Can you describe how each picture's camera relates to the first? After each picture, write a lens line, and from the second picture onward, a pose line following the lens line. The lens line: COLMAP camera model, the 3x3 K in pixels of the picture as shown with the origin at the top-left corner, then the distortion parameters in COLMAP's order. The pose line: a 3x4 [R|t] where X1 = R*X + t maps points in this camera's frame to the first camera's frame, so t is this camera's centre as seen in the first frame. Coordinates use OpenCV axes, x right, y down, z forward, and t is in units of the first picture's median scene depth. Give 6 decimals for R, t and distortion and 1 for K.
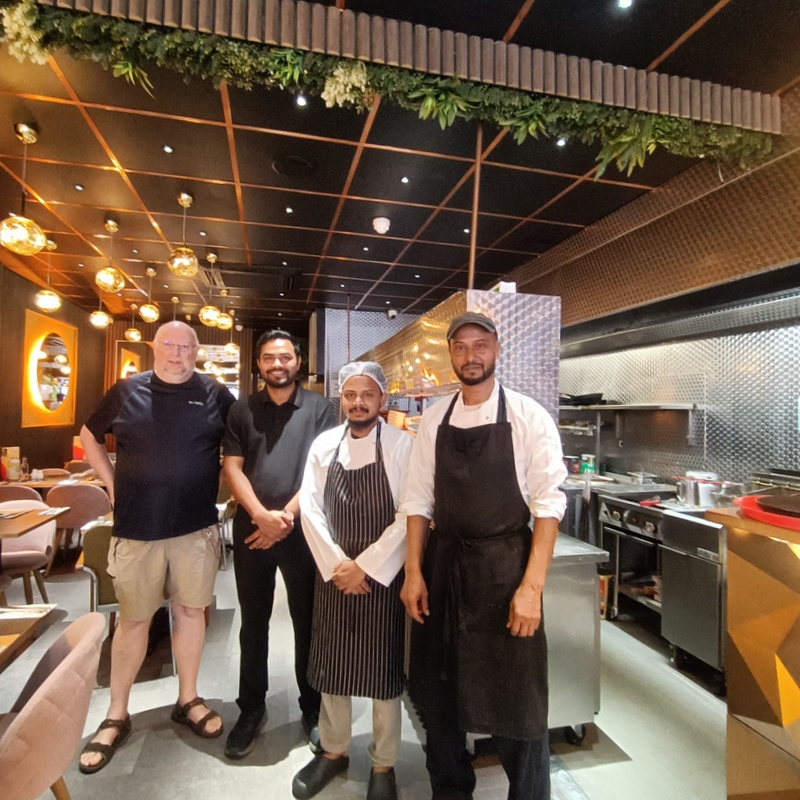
lens RADIAL K [[481.7, 0, 399.3], [0, 481.7, 397.4], [0, 0, 1]] dist [0.004725, -0.000690]
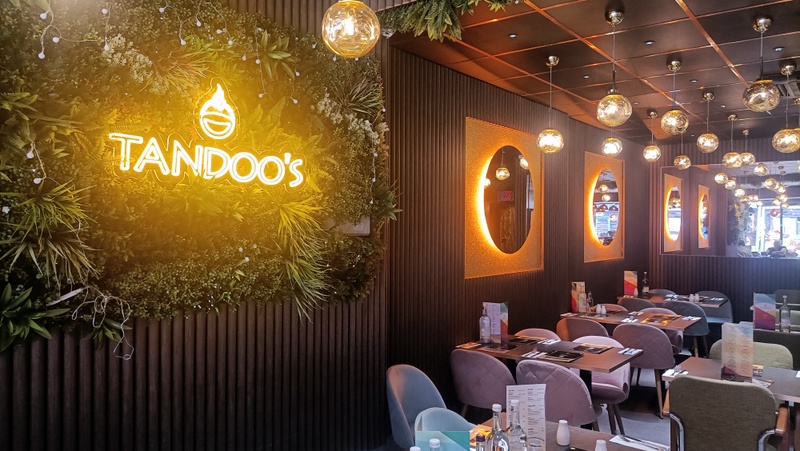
lens RADIAL K [[605.3, 0, 400.7], [0, 605.3, 226.1], [0, 0, 1]] dist [0.006723, 0.003987]
pose [[0.620167, -0.011096, -0.784392, 0.010550], [0.031406, 0.999449, 0.010693, -0.052009], [0.783841, -0.031266, 0.620174, -0.155875]]
